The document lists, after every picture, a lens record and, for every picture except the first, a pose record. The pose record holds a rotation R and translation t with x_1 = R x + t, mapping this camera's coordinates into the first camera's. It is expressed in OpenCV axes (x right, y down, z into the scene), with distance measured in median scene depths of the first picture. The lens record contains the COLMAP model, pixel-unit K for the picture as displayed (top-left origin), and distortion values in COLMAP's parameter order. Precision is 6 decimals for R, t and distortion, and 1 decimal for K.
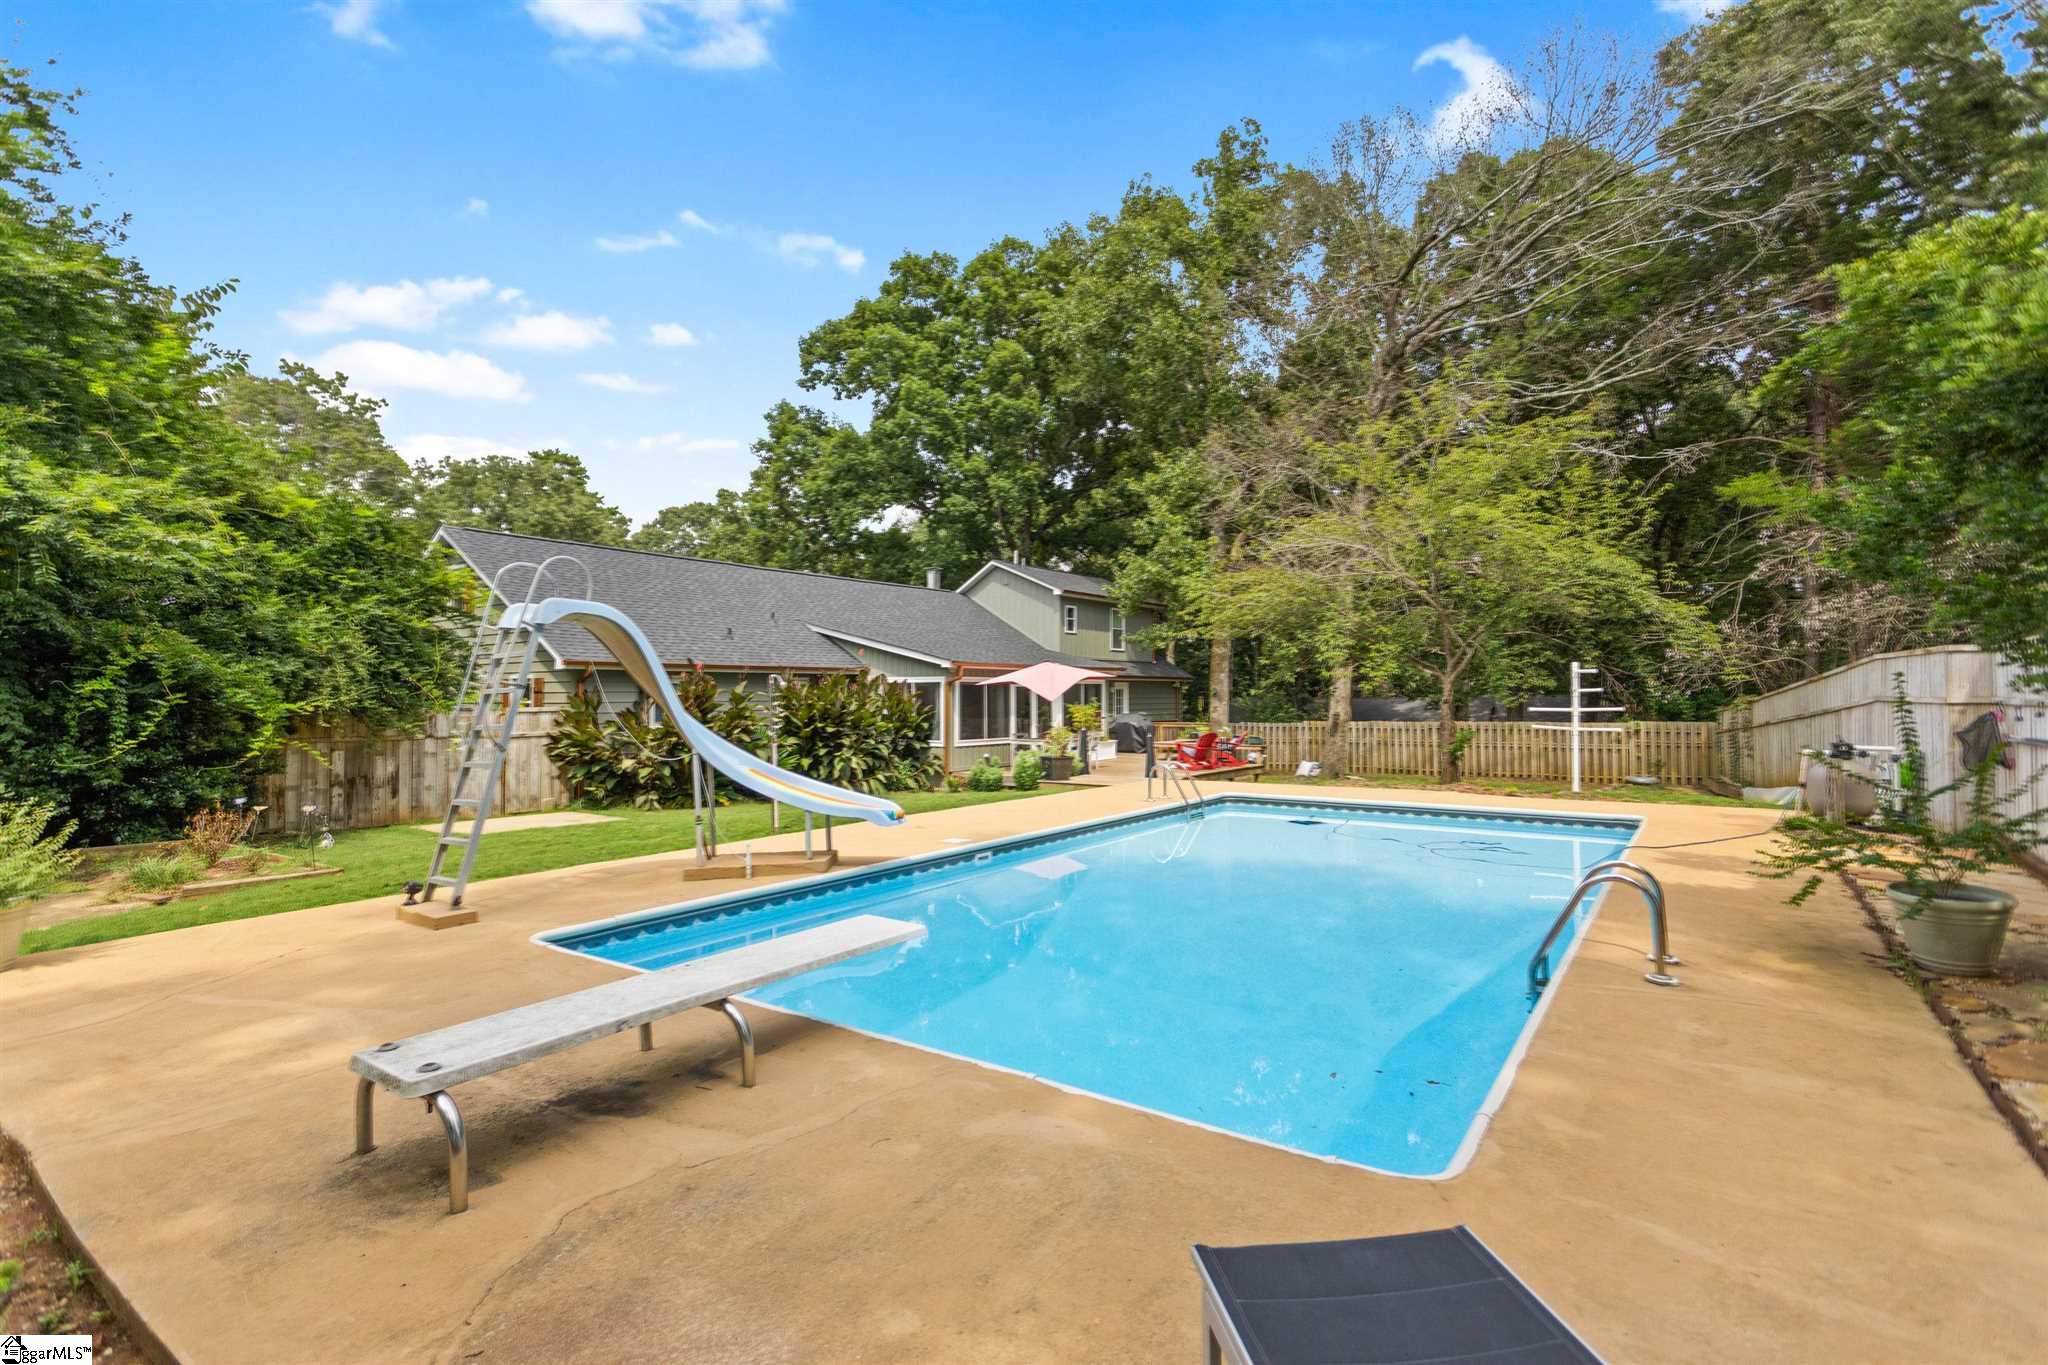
lens RADIAL K [[1014.2, 0, 1025.3], [0, 1014.2, 684.2], [0, 0, 1]] dist [-0.000299, -0.000013]
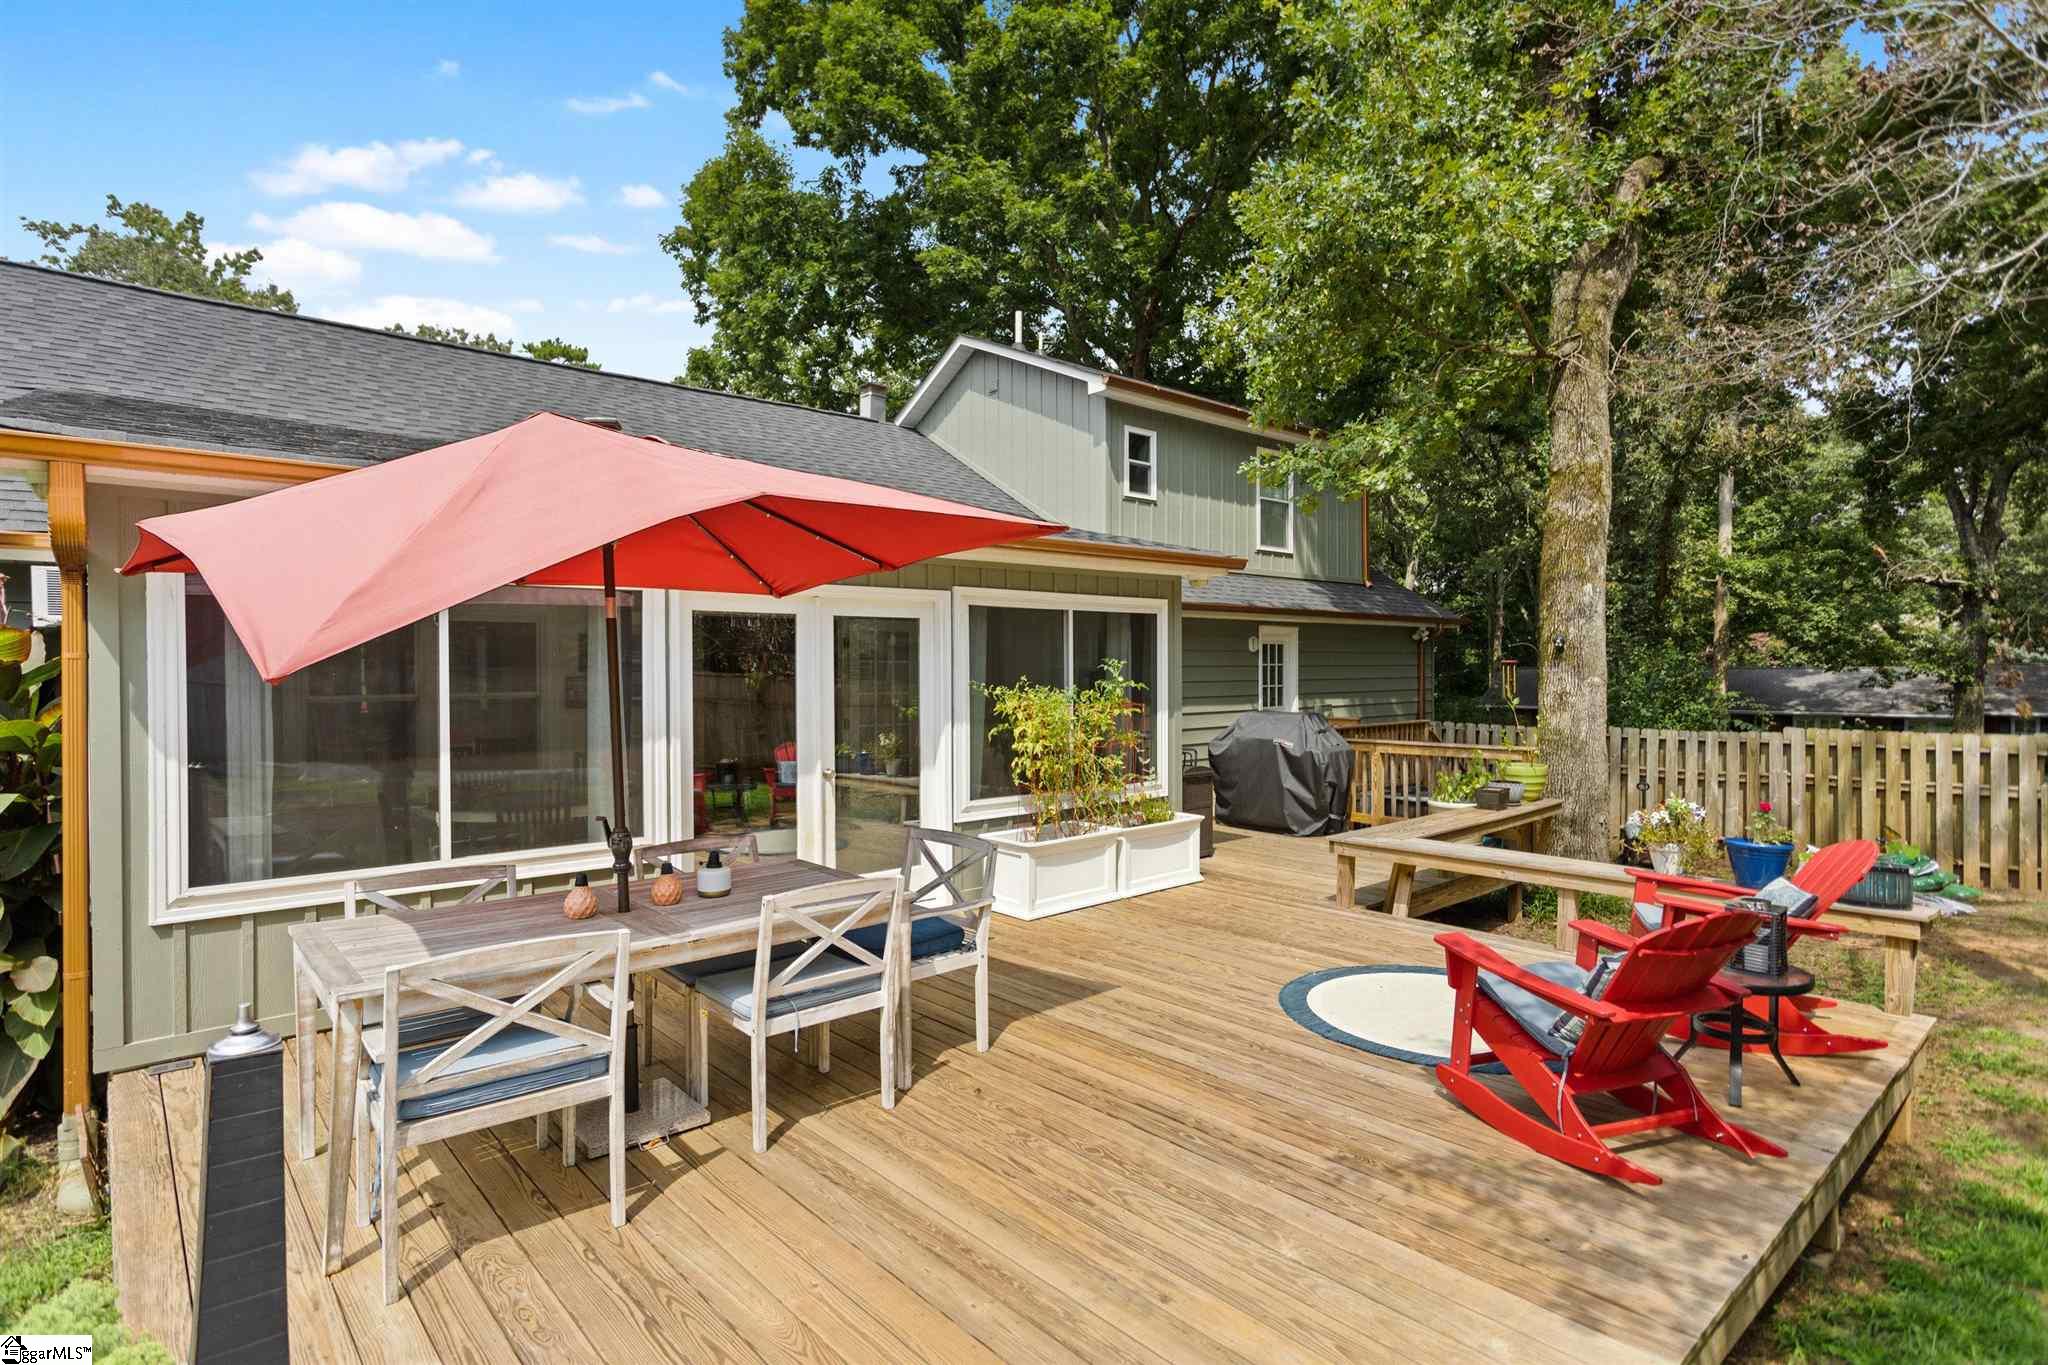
lens RADIAL K [[1060.3, 0, 1024.5], [0, 1060.3, 681.4], [0, 0, 1]] dist [0.003484, 0.000261]
pose [[0.979251, 0.002171, -0.202638, 0.084165], [0.003211, 0.999651, 0.026226, 0.008993], [0.202624, -0.026333, 0.978902, 0.588545]]
